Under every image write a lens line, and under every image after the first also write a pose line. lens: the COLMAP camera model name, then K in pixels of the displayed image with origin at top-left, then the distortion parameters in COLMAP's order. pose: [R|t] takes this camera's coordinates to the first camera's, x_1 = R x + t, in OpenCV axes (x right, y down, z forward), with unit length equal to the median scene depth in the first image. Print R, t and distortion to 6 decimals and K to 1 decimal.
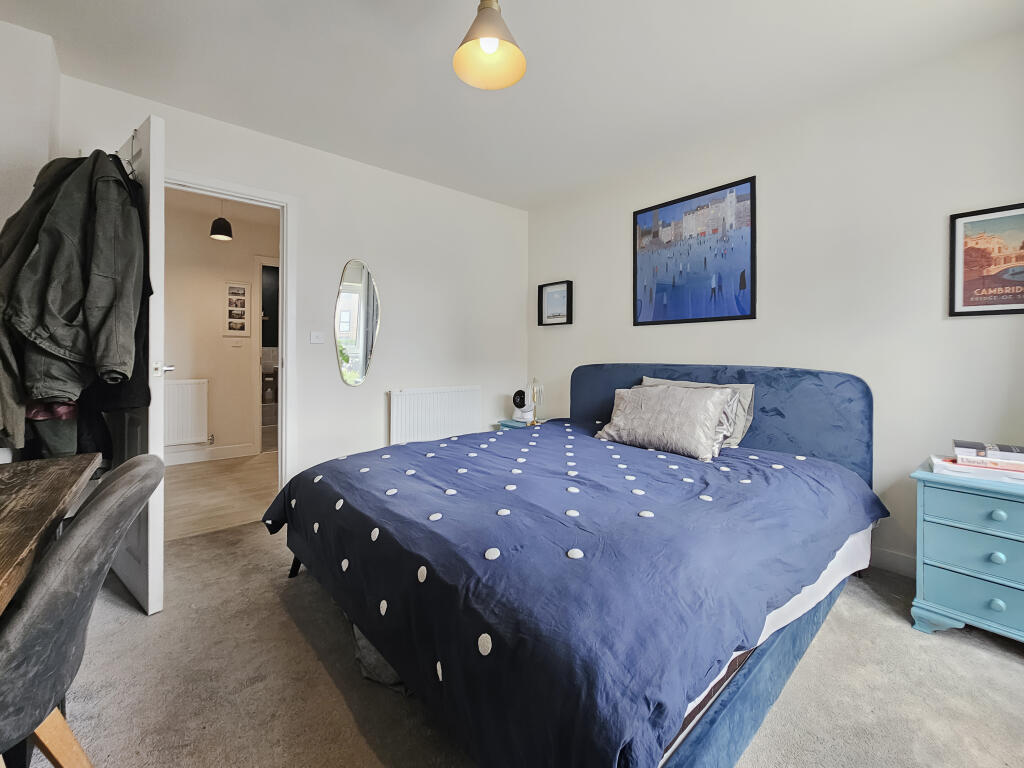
lens RADIAL K [[410.8, 0, 512.0], [0, 410.8, 354.5], [0, 0, 1]] dist [-0.000455, -0.000038]
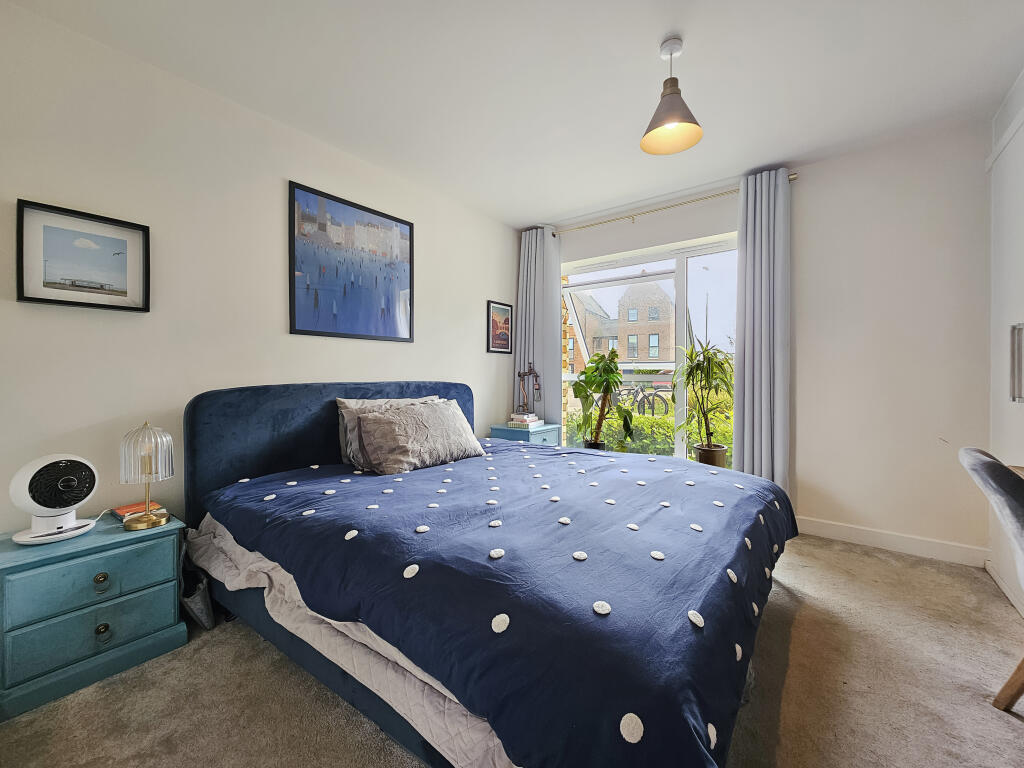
lens RADIAL K [[432.7, 0, 509.9], [0, 432.7, 370.6], [0, 0, 1]] dist [-0.002628, -0.000492]
pose [[-0.204435, 0.000994, 0.978880, -0.658503], [-0.003757, 0.999991, -0.001800, -0.002351], [-0.978873, -0.004046, -0.204430, 0.910928]]
